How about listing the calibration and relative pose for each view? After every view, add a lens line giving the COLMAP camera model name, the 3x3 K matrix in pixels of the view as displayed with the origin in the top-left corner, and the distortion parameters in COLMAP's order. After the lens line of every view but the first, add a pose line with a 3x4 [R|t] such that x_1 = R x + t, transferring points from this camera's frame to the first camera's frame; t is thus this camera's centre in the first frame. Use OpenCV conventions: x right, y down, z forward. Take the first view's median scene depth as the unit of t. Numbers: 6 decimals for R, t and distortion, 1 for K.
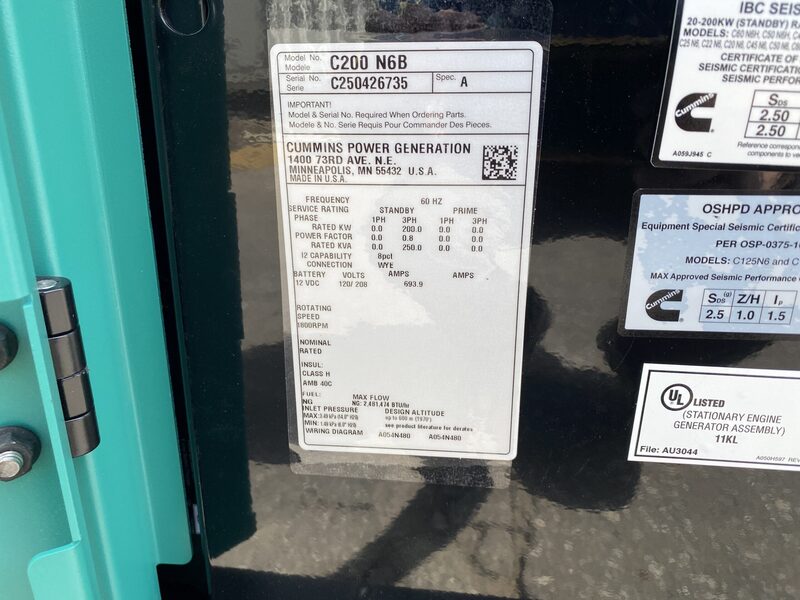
lens RADIAL K [[615.8, 0, 408.5], [0, 615.8, 301.6], [0, 0, 1]] dist [0.048462, -0.064849]
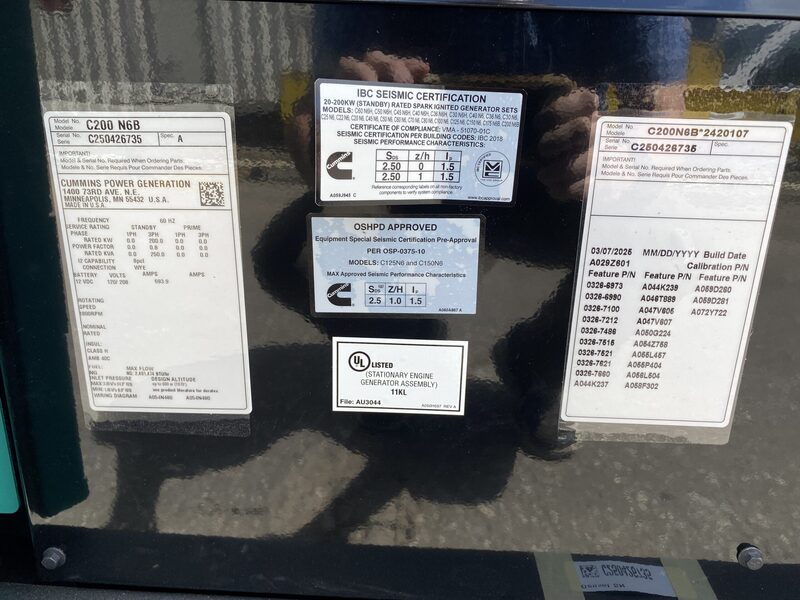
lens RADIAL K [[615.8, 0, 400.4], [0, 615.8, 298.0], [0, 0, 1]] dist [0.048462, -0.064849]
pose [[0.998095, -0.008774, 0.061063, 0.465319], [0.011775, 0.998731, -0.048959, 0.084584], [-0.060556, 0.049585, 0.996932, -0.416101]]
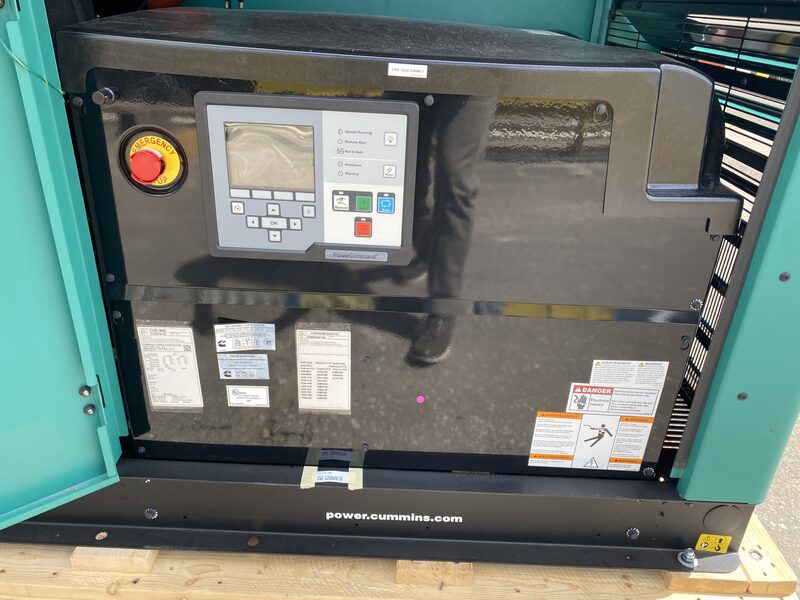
lens RADIAL K [[615.8, 0, 400.9], [0, 615.8, 298.5], [0, 0, 1]] dist [0.048462, -0.064849]
pose [[0.997242, -0.018631, 0.071847, 1.405591], [0.011421, 0.994973, 0.099488, -1.023734], [-0.073339, -0.098393, 0.992442, -3.728767]]
